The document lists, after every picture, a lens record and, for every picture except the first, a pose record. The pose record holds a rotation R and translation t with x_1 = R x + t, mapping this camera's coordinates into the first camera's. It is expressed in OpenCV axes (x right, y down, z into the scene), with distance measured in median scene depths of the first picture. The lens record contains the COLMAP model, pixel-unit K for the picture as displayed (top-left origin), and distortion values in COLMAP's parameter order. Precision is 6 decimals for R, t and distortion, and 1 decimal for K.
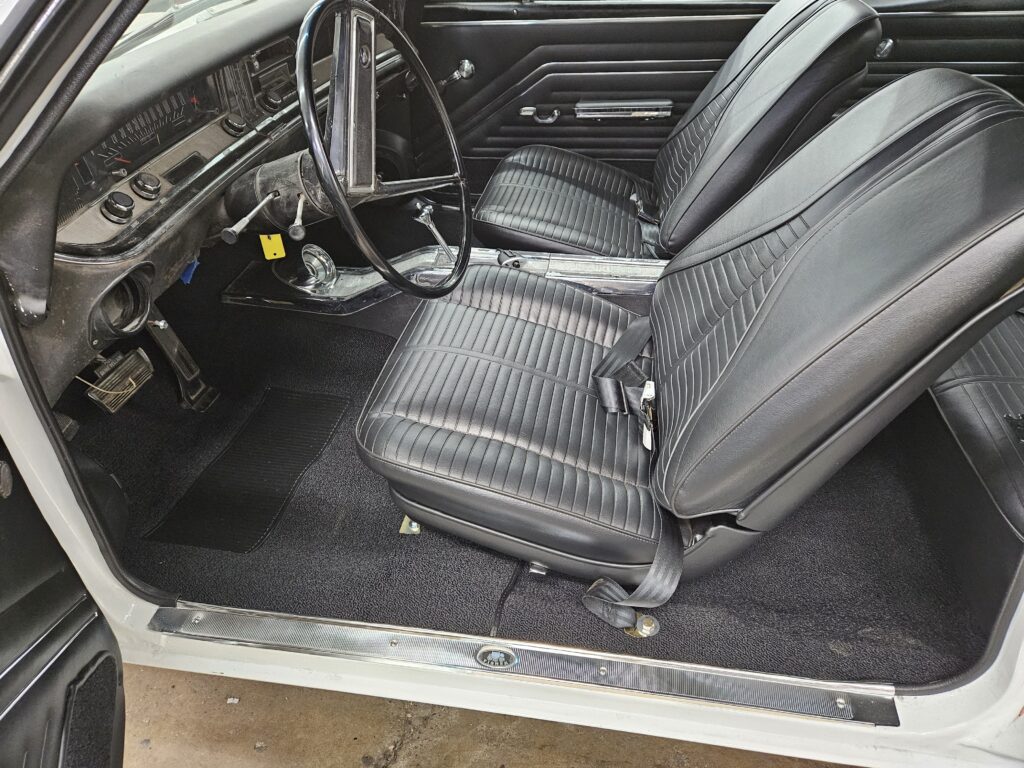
lens RADIAL K [[688.0, 0, 512.0], [0, 688.0, 384.0], [0, 0, 1]] dist [0.042079, -0.002472]
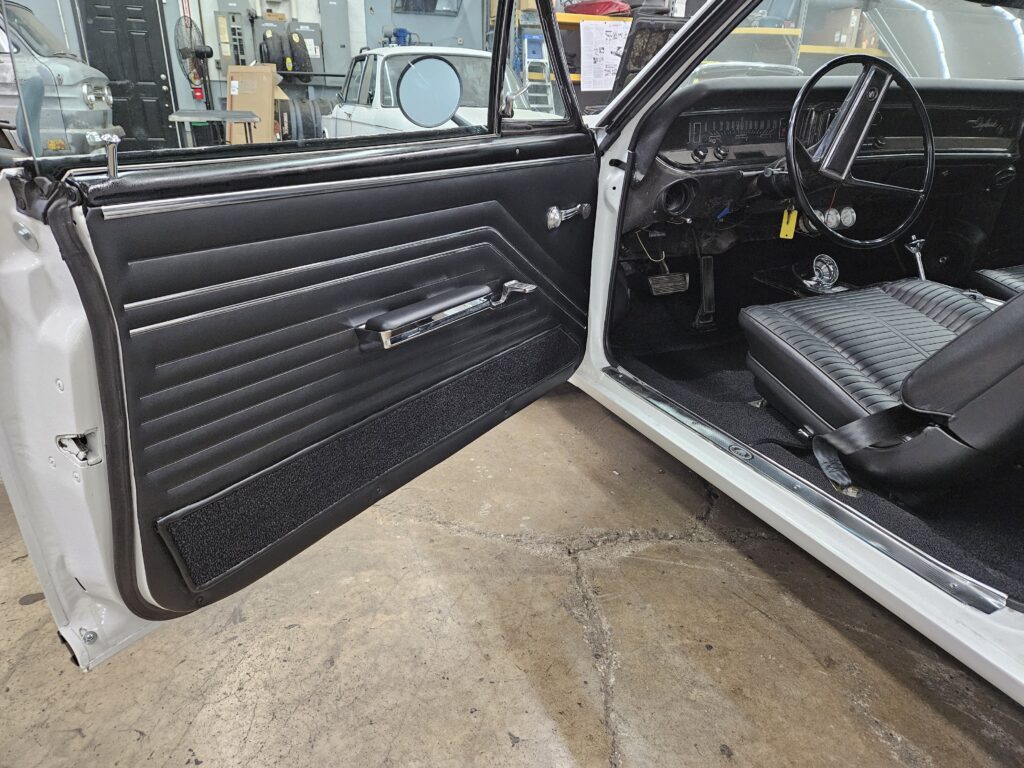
lens RADIAL K [[688.0, 0, 512.0], [0, 688.0, 384.0], [0, 0, 1]] dist [0.042079, -0.002472]
pose [[0.571101, 0.367488, -0.734027, 0.785853], [-0.508342, 0.860433, 0.035262, 0.494048], [0.644540, 0.352999, 0.678204, -0.418365]]
